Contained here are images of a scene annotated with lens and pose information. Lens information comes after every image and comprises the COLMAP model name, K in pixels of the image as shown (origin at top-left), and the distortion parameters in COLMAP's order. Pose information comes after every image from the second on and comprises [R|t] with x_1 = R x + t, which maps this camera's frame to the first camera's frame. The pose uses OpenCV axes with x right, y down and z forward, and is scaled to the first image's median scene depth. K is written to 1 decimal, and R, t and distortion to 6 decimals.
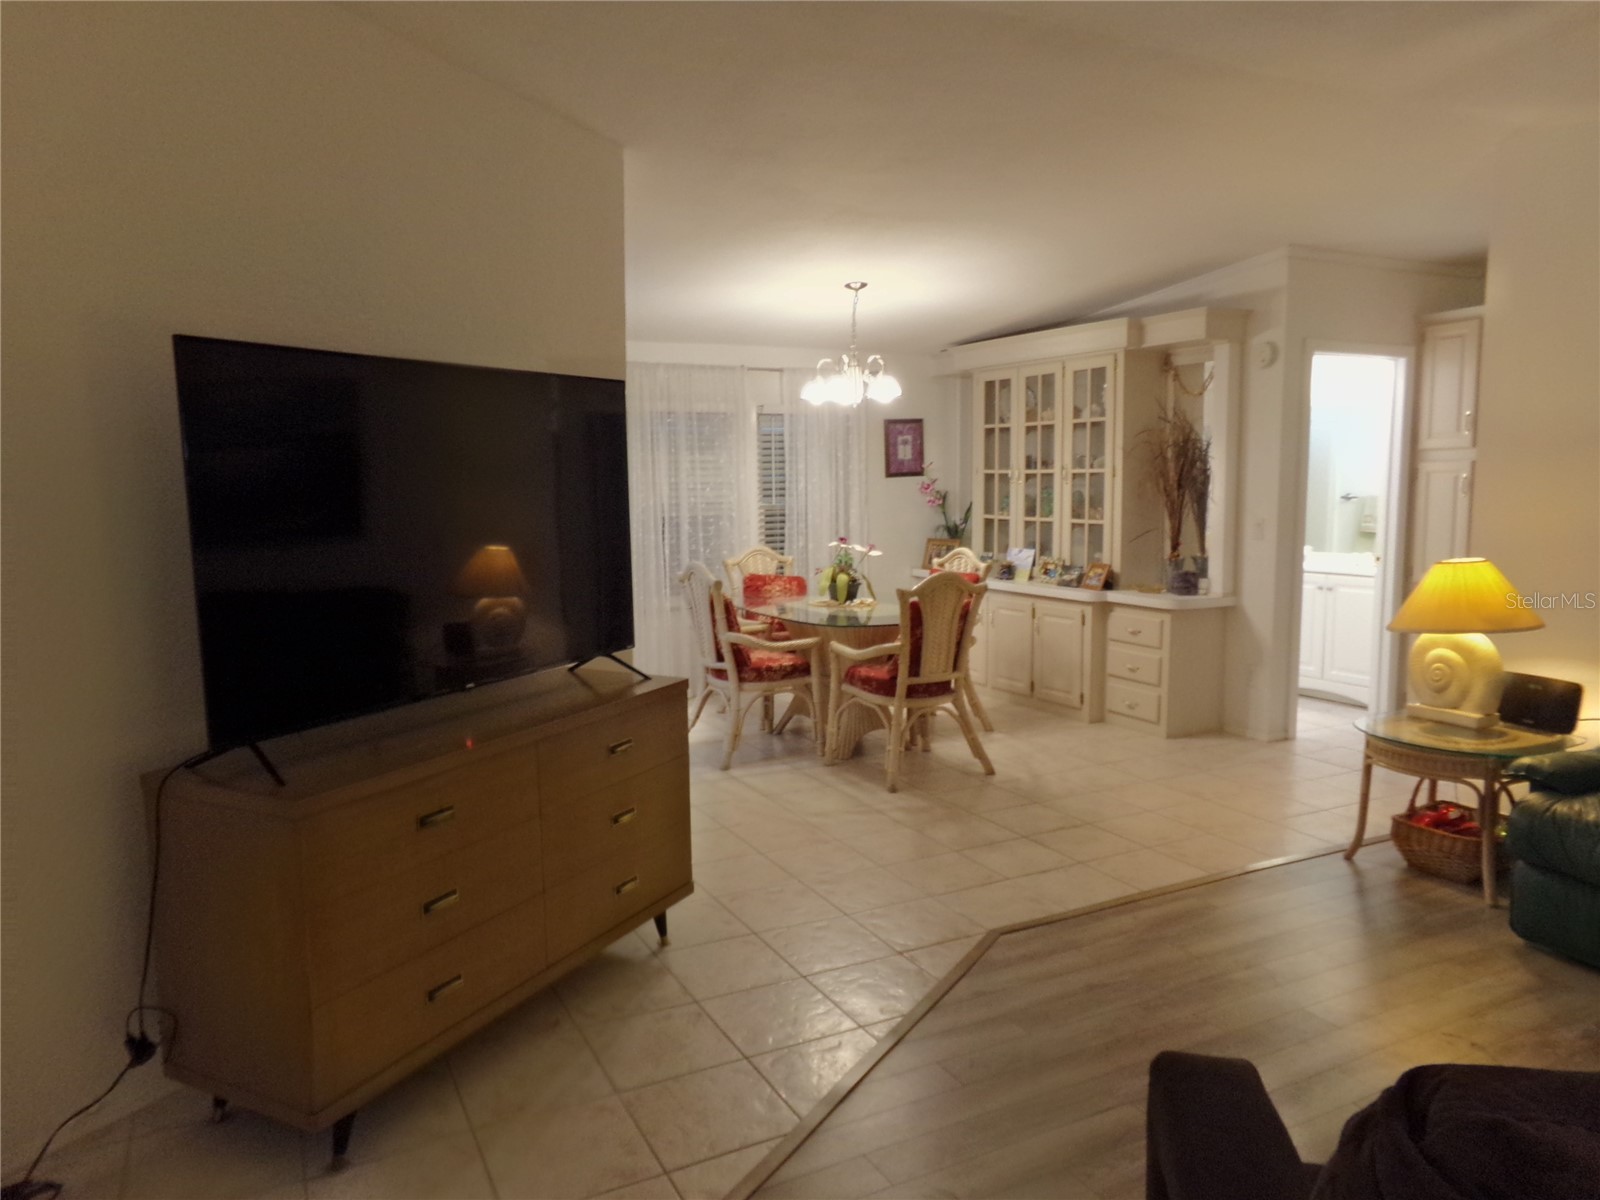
lens RADIAL K [[1090.4, 0, 800.0], [0, 1090.4, 600.0], [0, 0, 1]] dist [-0.090330, 0.107034]
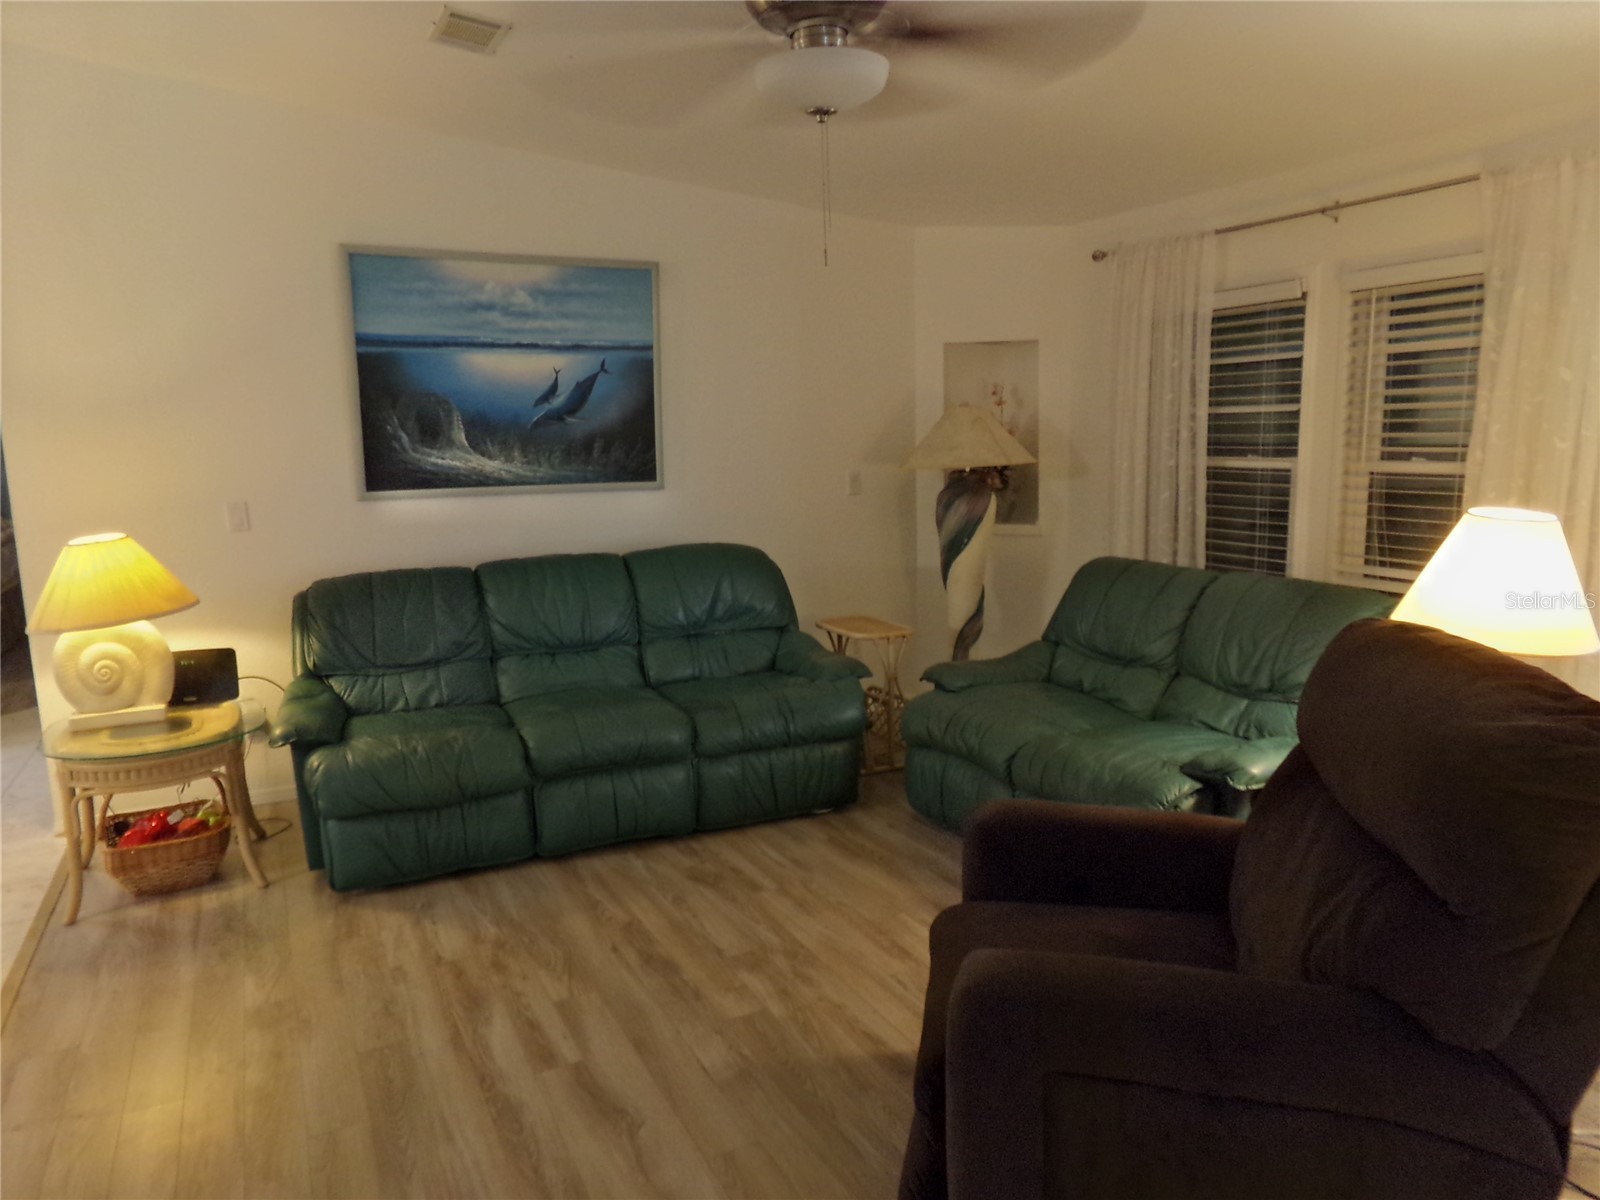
lens RADIAL K [[1095.3, 0, 792.2], [0, 1095.3, 602.2], [0, 0, 1]] dist [-0.085350, 0.153514]
pose [[0.038478, -0.156750, 0.986888, -0.155688], [0.138535, 0.978919, 0.150083, -0.027250], [-0.989610, 0.130943, 0.059382, 0.268960]]
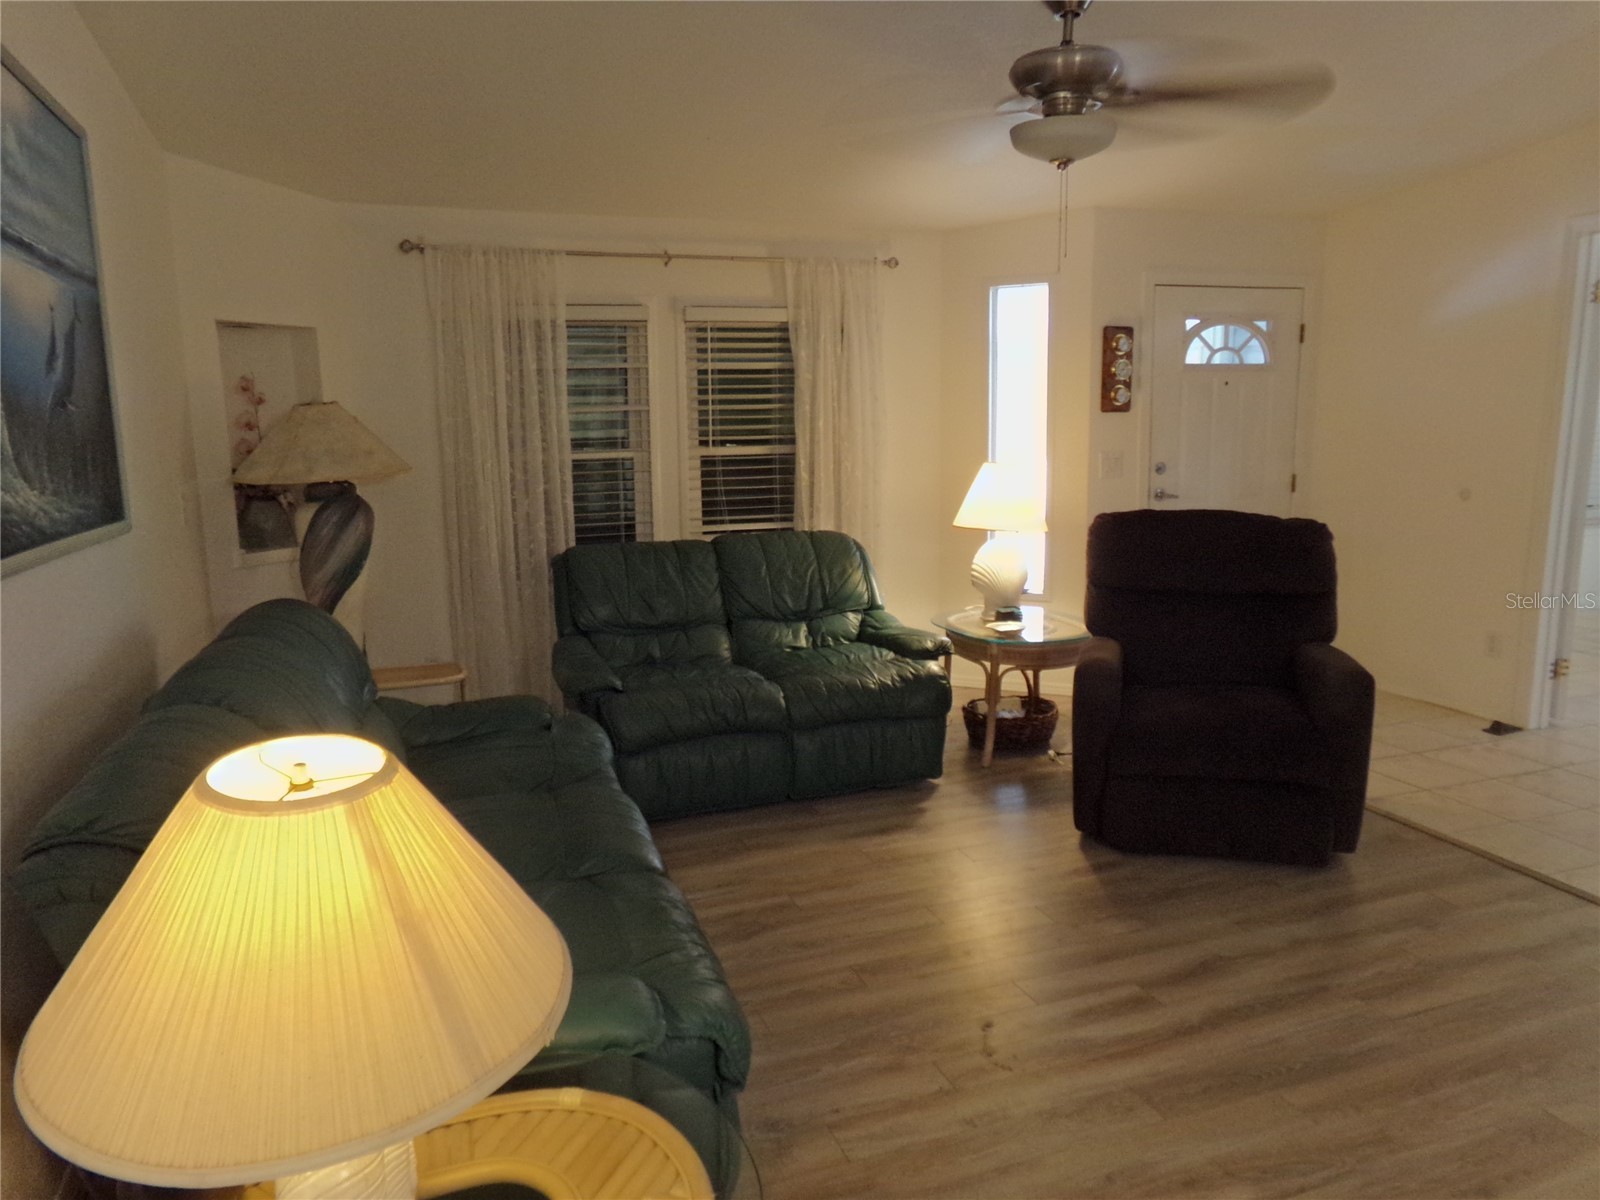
lens RADIAL K [[1090.8, 0, 800.3], [0, 1090.8, 567.5], [0, 0, 1]] dist [-0.006099, -0.002312]
pose [[-0.988456, 0.006679, 0.151360, 0.303406], [0.045301, 0.966353, 0.253197, -0.091317], [-0.144576, 0.257131, -0.955501, 0.815044]]
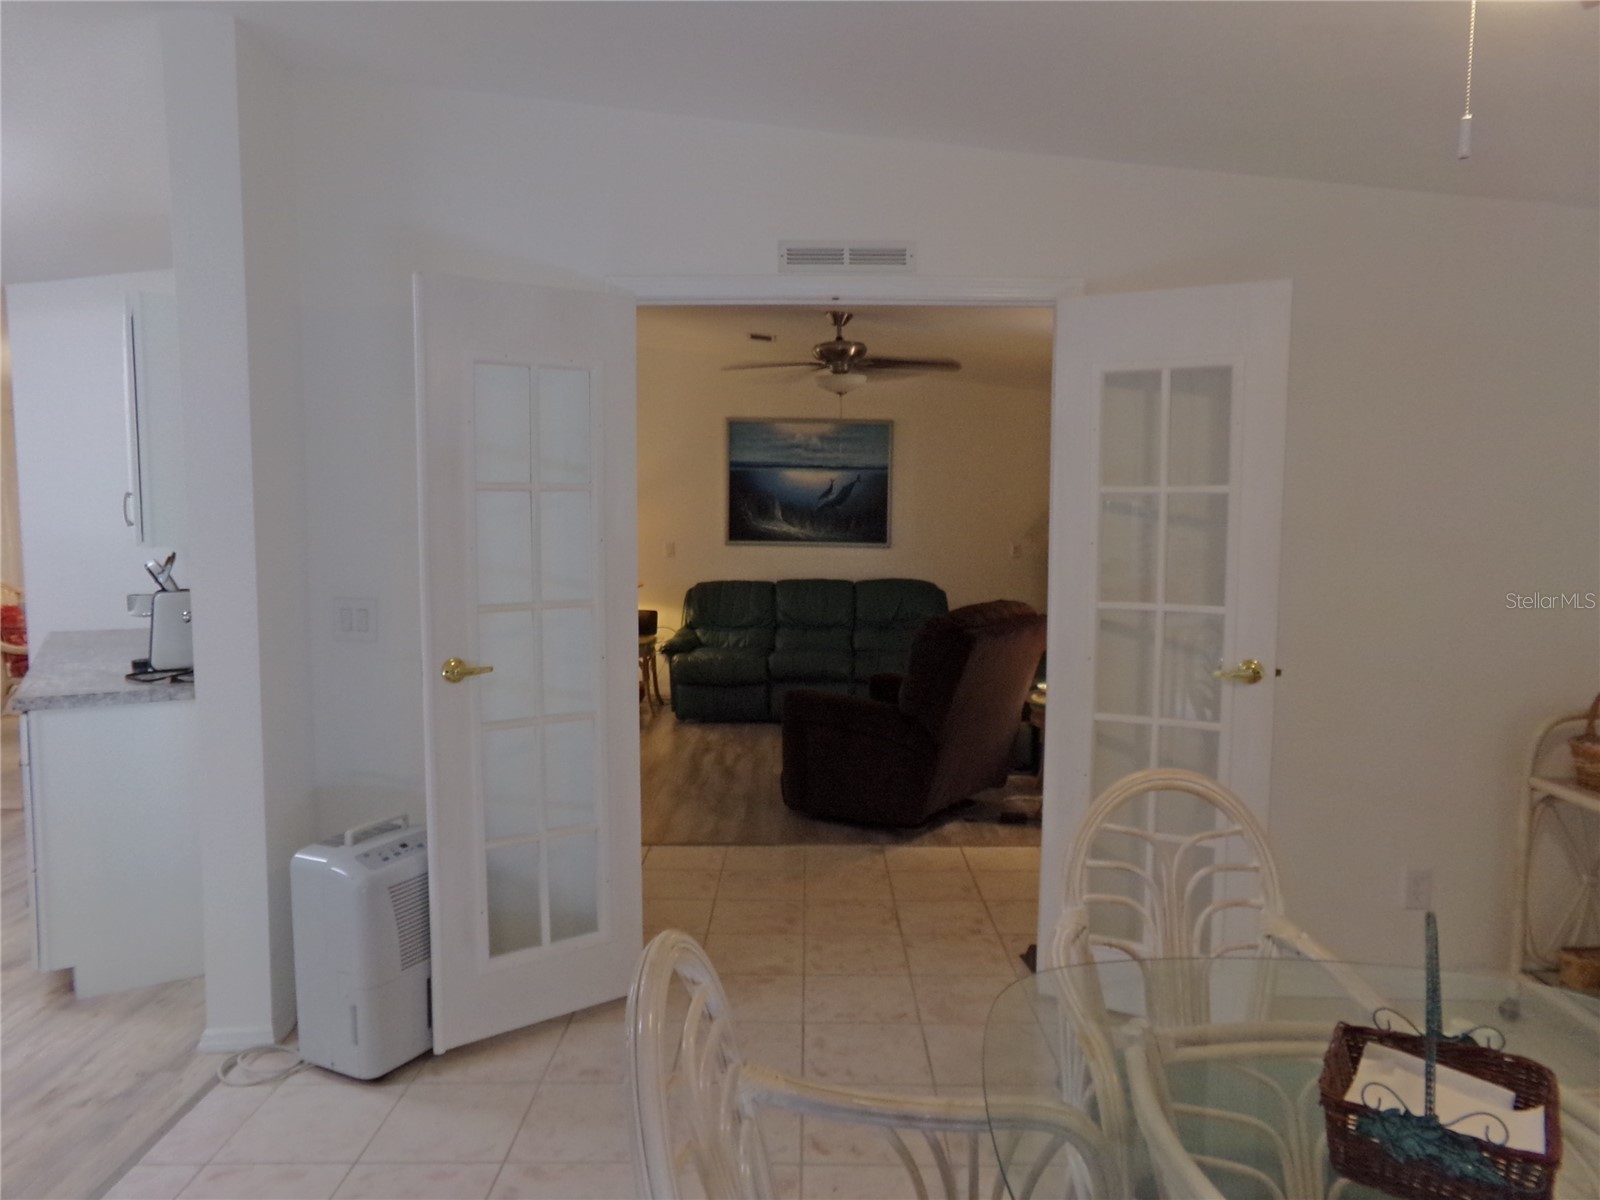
lens RADIAL K [[1095.3, 0, 792.2], [0, 1095.3, 602.2], [0, 0, 1]] dist [-0.085350, 0.153514]
pose [[0.483172, -0.063307, 0.873233, -0.648885], [0.096767, 0.995133, 0.018602, 0.030821], [-0.870161, 0.075512, 0.486947, -0.175365]]
